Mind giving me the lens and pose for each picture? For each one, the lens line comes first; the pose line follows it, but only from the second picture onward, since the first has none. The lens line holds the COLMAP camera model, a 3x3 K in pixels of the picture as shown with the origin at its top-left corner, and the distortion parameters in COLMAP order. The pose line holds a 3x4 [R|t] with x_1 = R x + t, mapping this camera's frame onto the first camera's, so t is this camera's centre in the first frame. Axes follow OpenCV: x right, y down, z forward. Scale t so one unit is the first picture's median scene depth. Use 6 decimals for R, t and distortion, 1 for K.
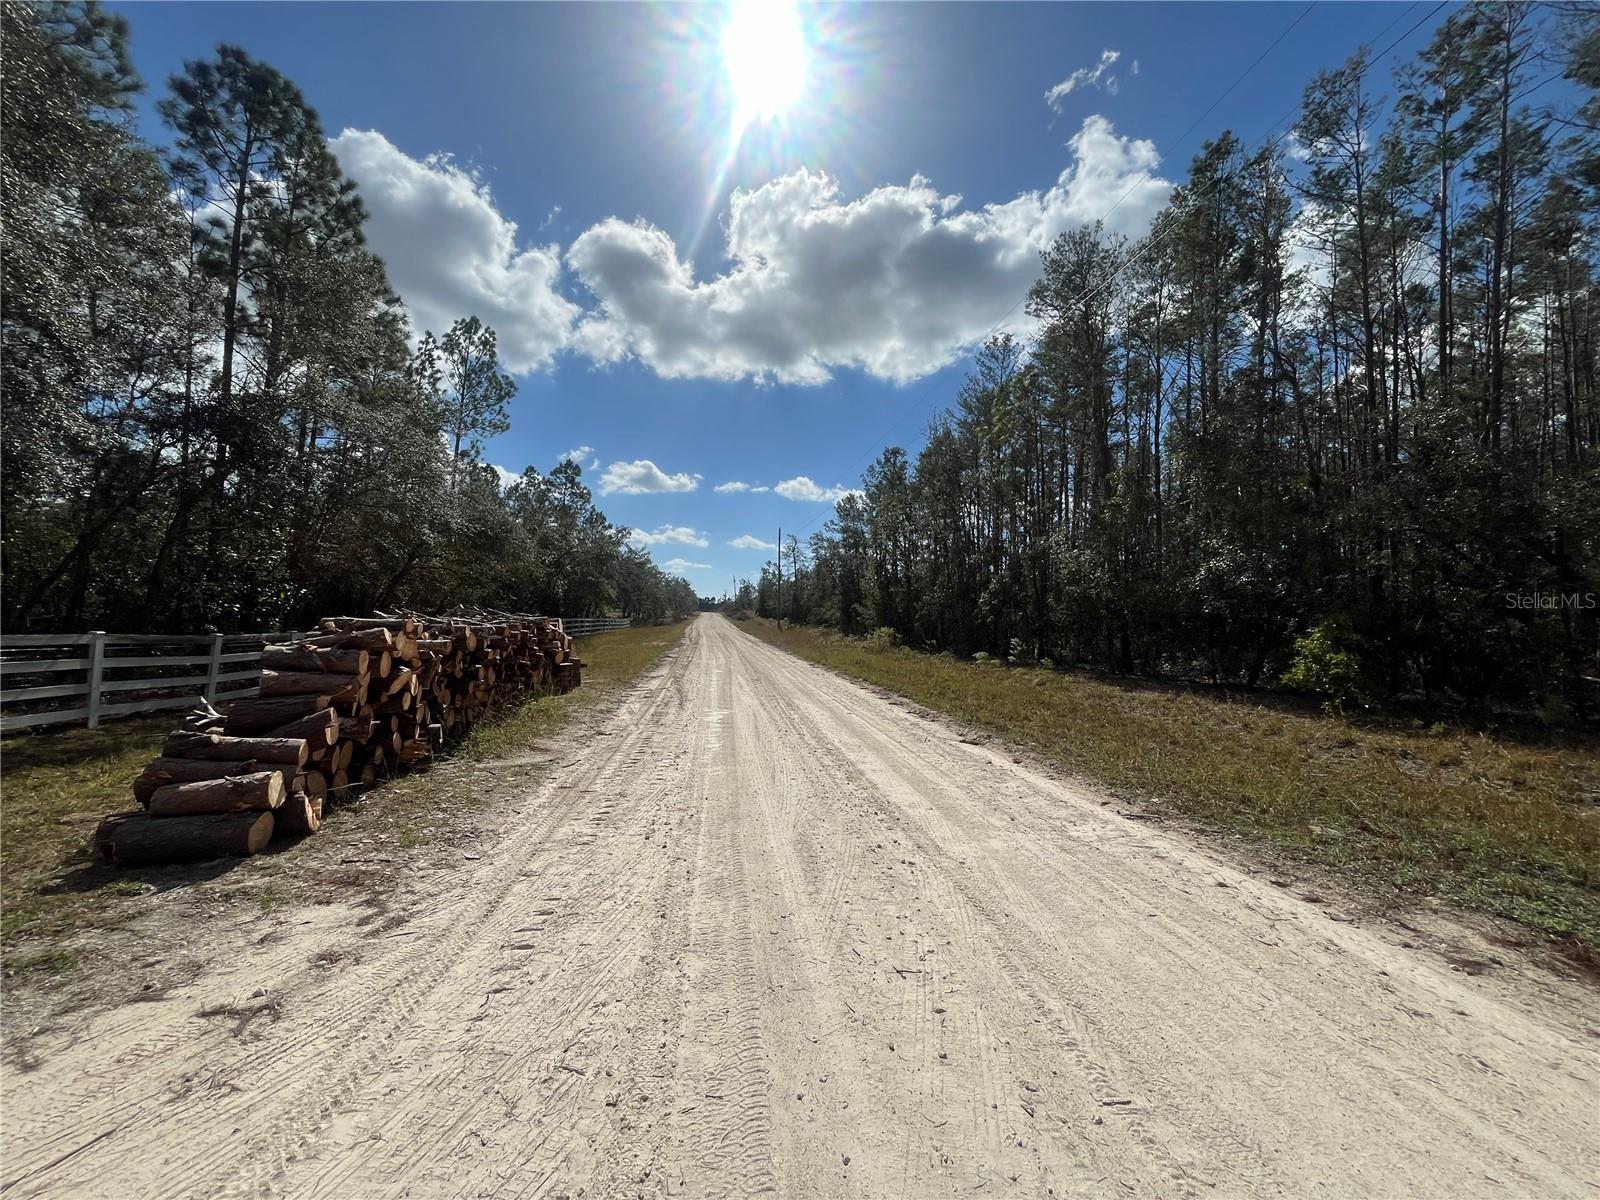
lens RADIAL K [[640.2, 0, 789.2], [0, 640.2, 600.9], [0, 0, 1]] dist [0.007044, -0.000003]
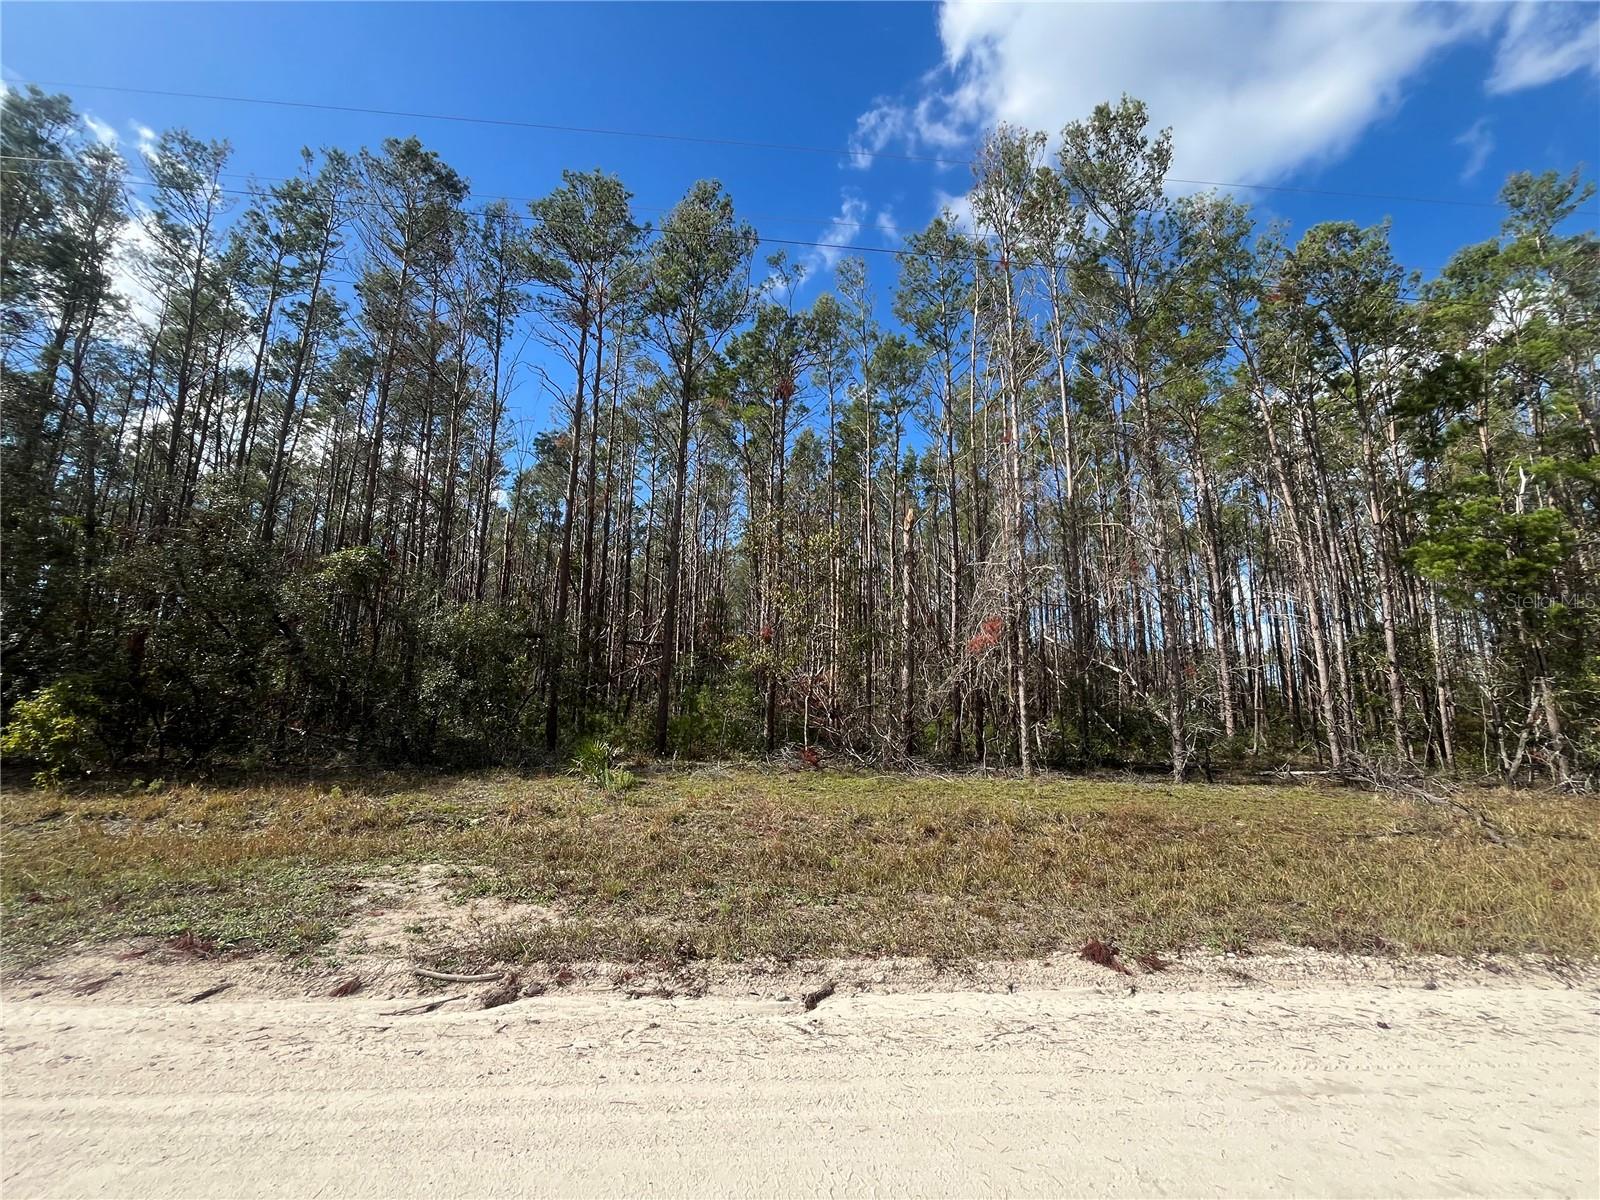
lens RADIAL K [[640.2, 0, 789.2], [0, 640.2, 600.9], [0, 0, 1]] dist [0.007044, -0.000003]
pose [[0.045851, 0.148246, 0.987887, -0.013384], [-0.061374, 0.987477, -0.145336, -0.003529], [-0.997061, -0.053966, 0.054375, -0.023447]]
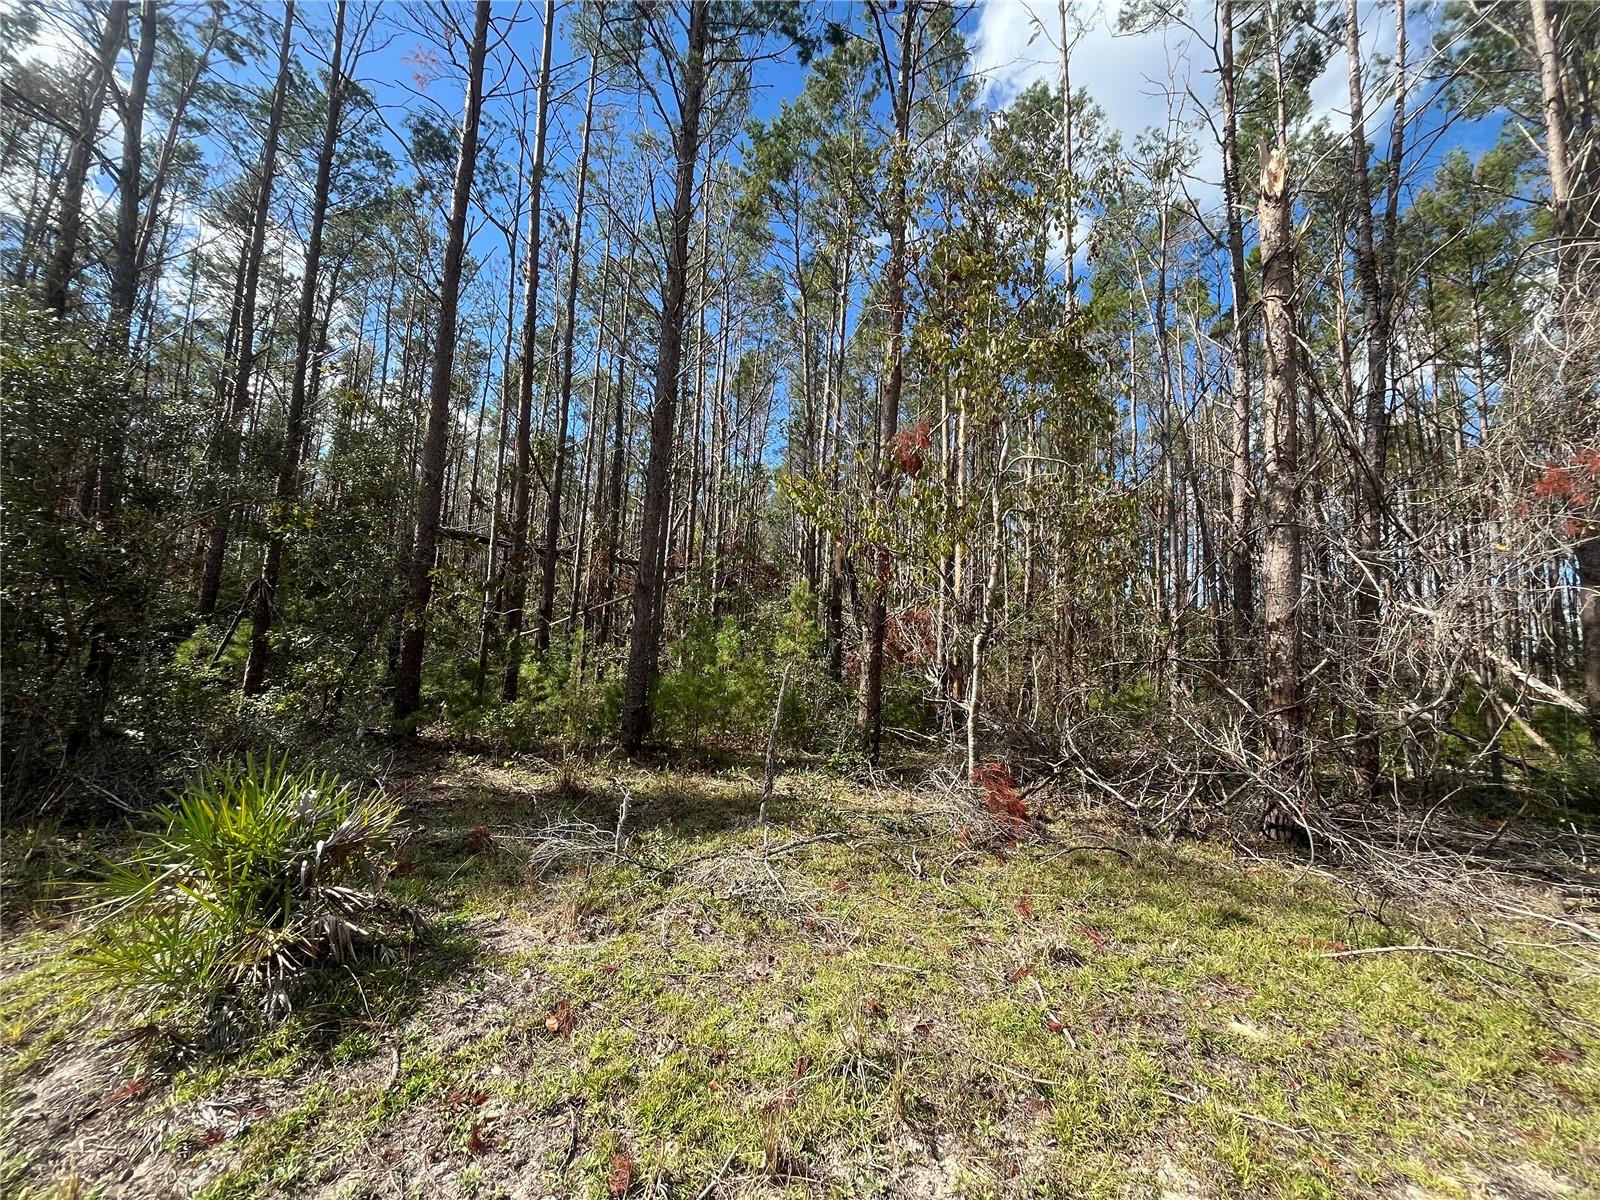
lens RADIAL K [[640.2, 0, 789.2], [0, 640.2, 600.9], [0, 0, 1]] dist [0.007044, -0.000003]
pose [[0.086346, 0.094090, 0.991812, 0.233676], [-0.092586, 0.991980, -0.086046, 0.007353], [-0.991954, -0.084398, 0.094365, 0.018467]]
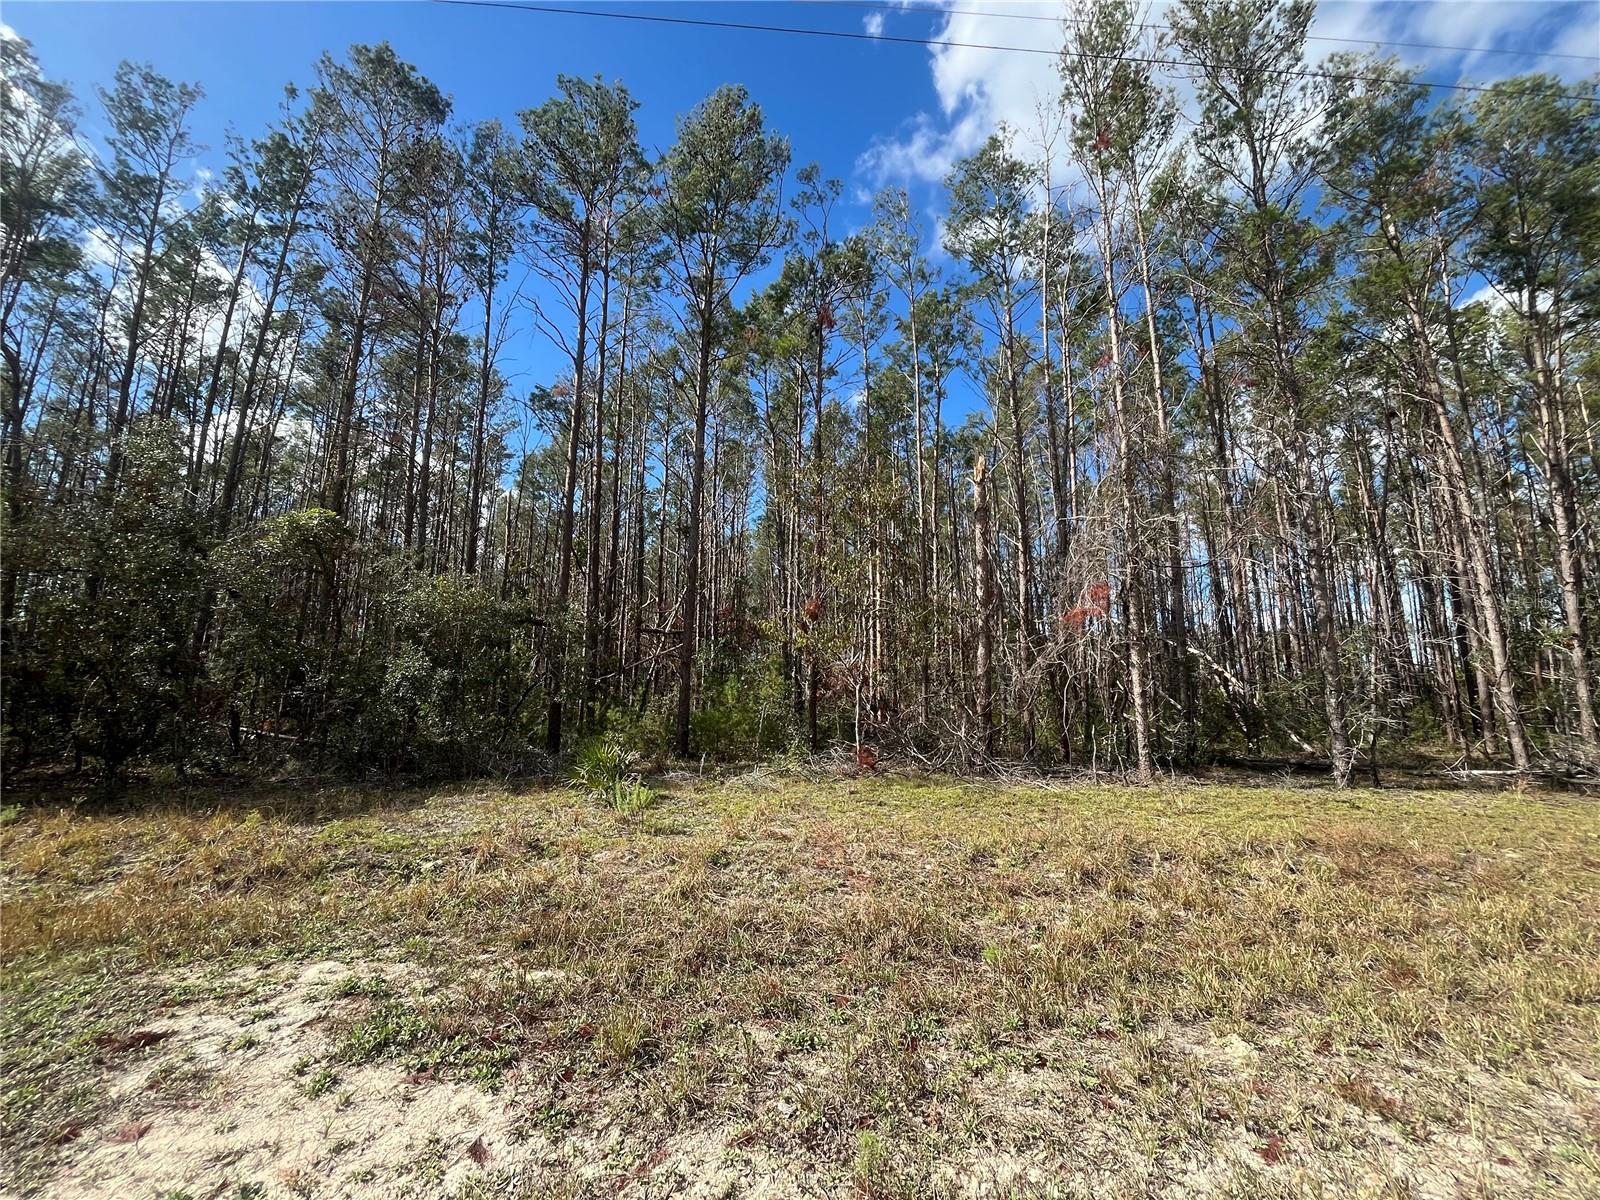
lens RADIAL K [[640.2, 0, 800.0], [0, 640.2, 600.0], [0, 0, 1]] dist [0.001107, 0.000043]
pose [[0.051776, 0.137864, 0.989097, 0.054595], [-0.048821, 0.989591, -0.135377, -0.000923], [-0.997465, -0.041279, 0.057968, -0.003157]]
